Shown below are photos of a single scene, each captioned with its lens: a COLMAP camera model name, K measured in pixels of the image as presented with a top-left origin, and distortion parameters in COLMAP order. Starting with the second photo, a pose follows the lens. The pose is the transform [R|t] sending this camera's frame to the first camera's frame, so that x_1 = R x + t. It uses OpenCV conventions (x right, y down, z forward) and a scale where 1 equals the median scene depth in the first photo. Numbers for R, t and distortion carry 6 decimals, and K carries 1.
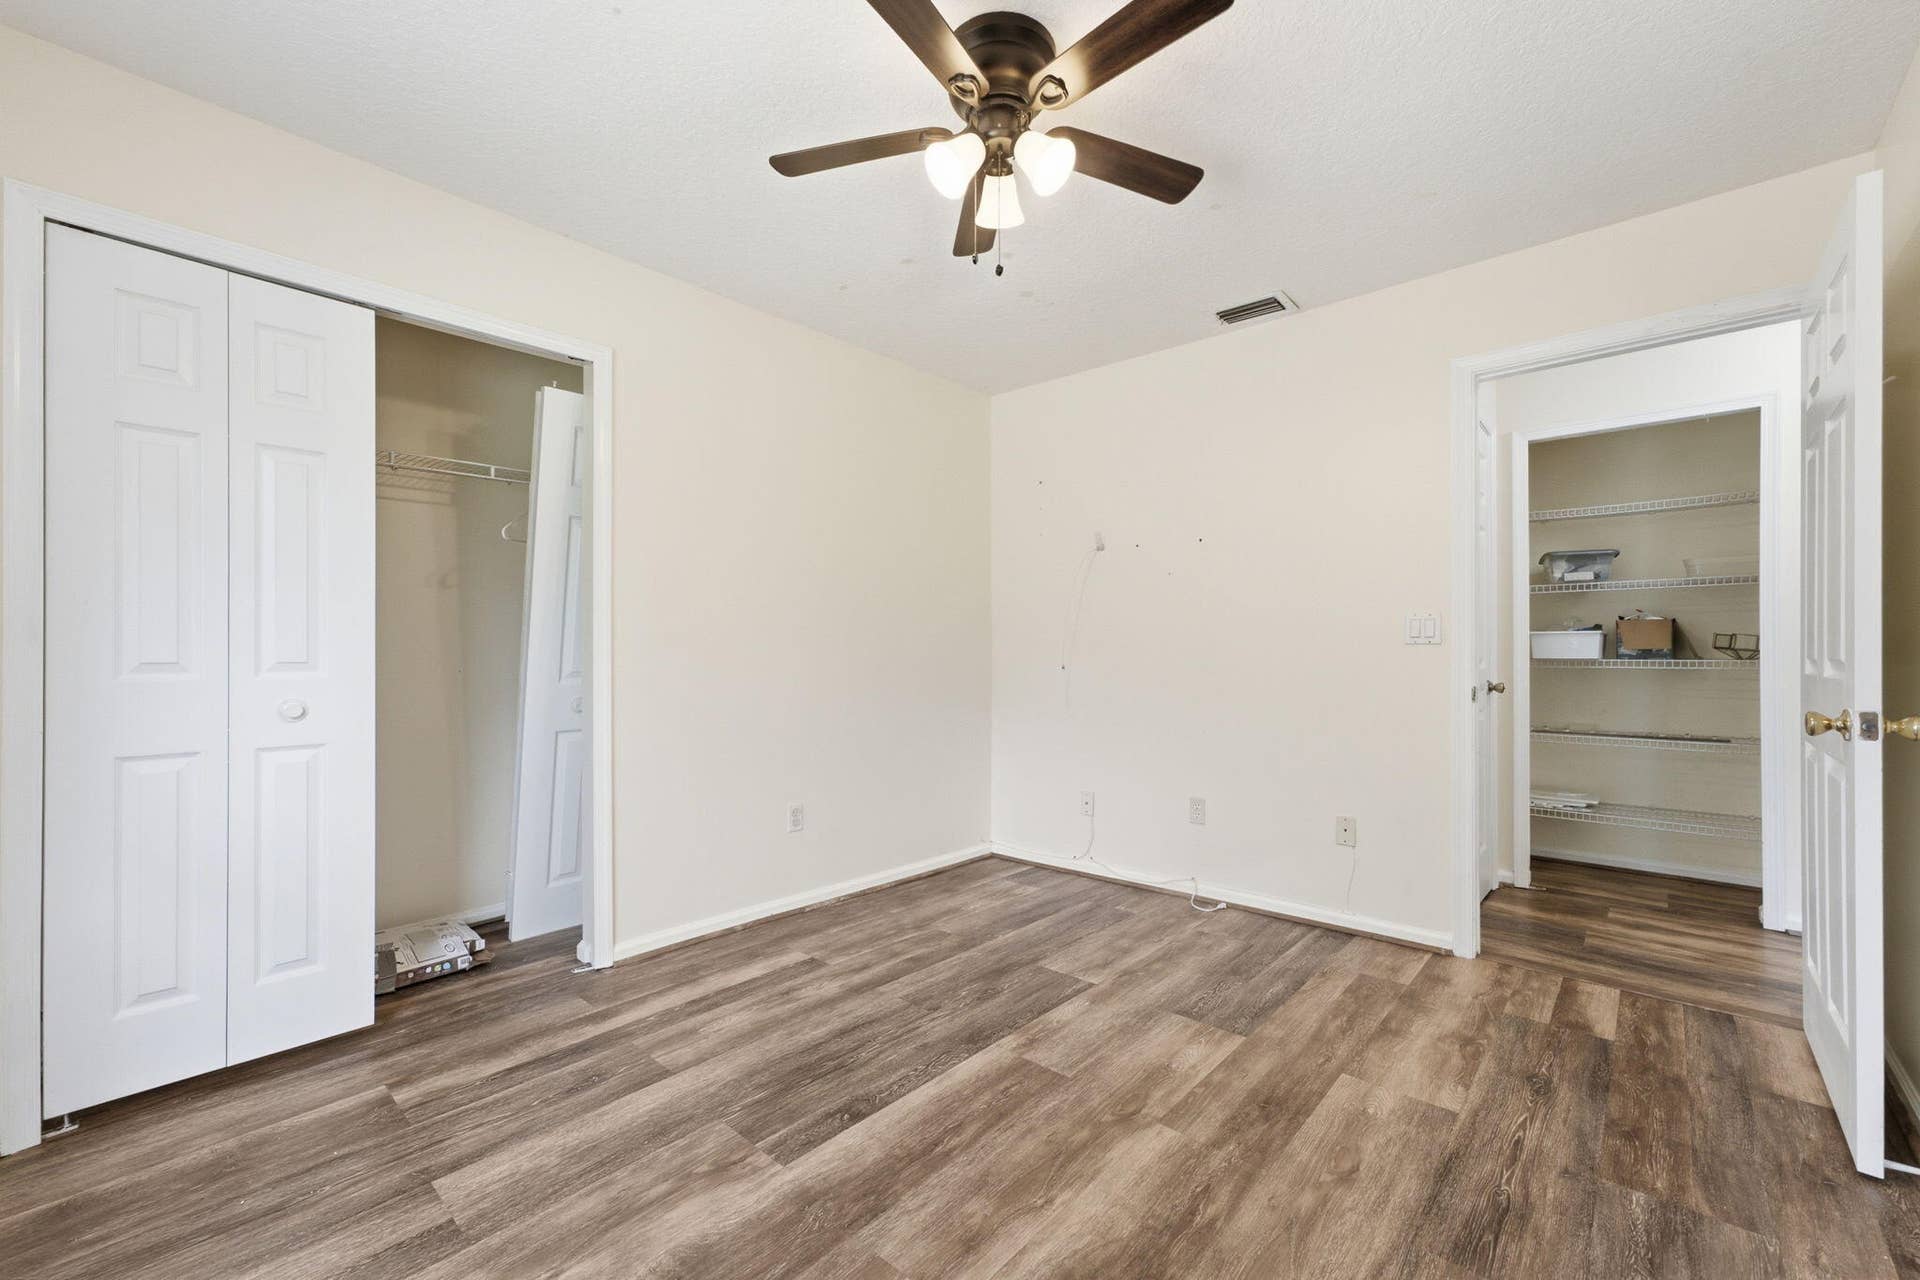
lens RADIAL K [[789.8, 0, 947.2], [0, 789.8, 647.4], [0, 0, 1]] dist [-0.015523, 0.000008]
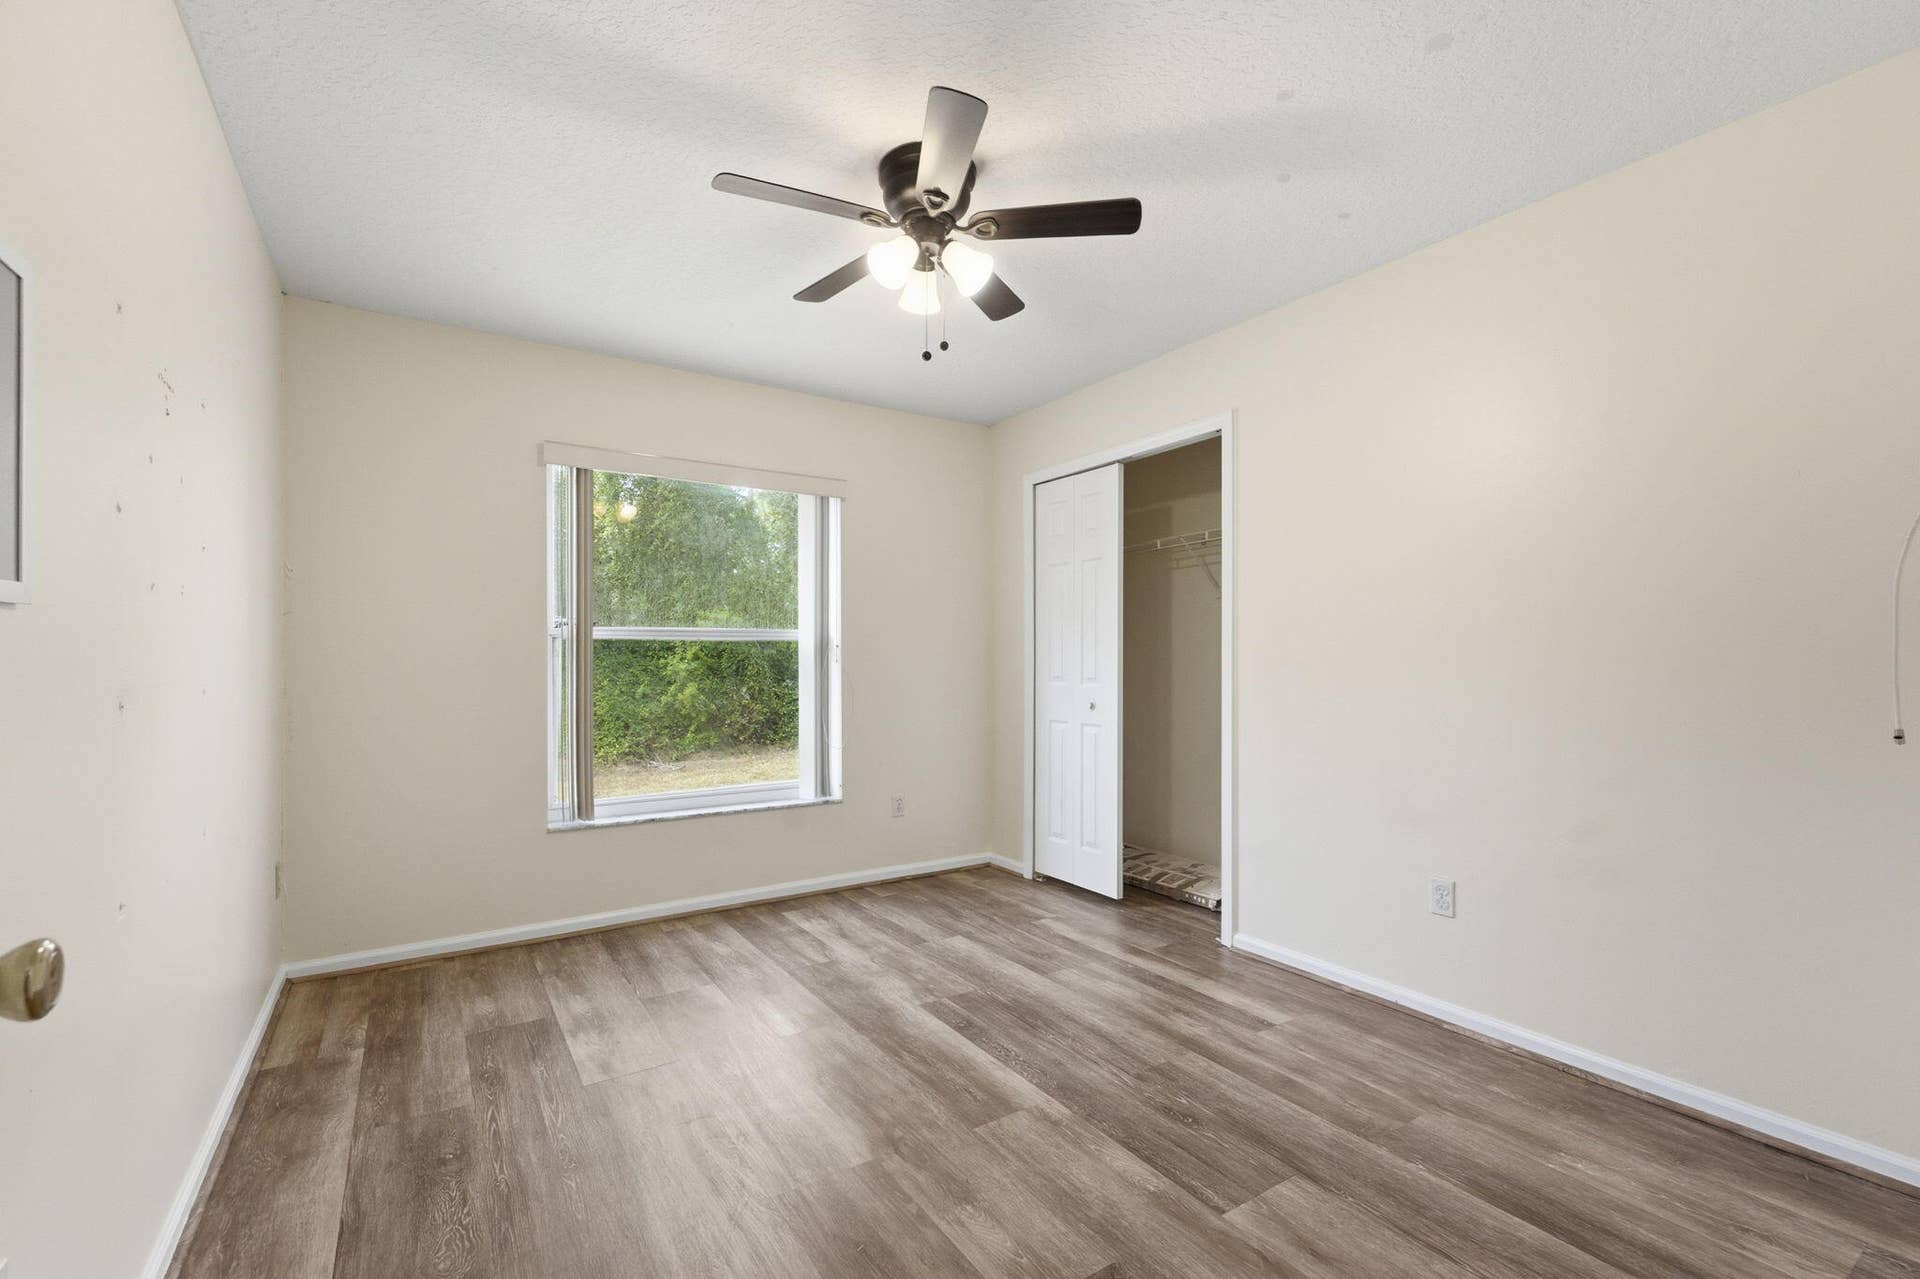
lens RADIAL K [[789.8, 0, 947.2], [0, 789.8, 646.9], [0, 0, 1]] dist [-0.015523, 0.000008]
pose [[-0.241668, -0.014758, -0.970247, 0.906544], [0.001467, 0.999878, -0.015574, -0.023215], [0.970358, -0.005187, -0.241616, 0.987283]]
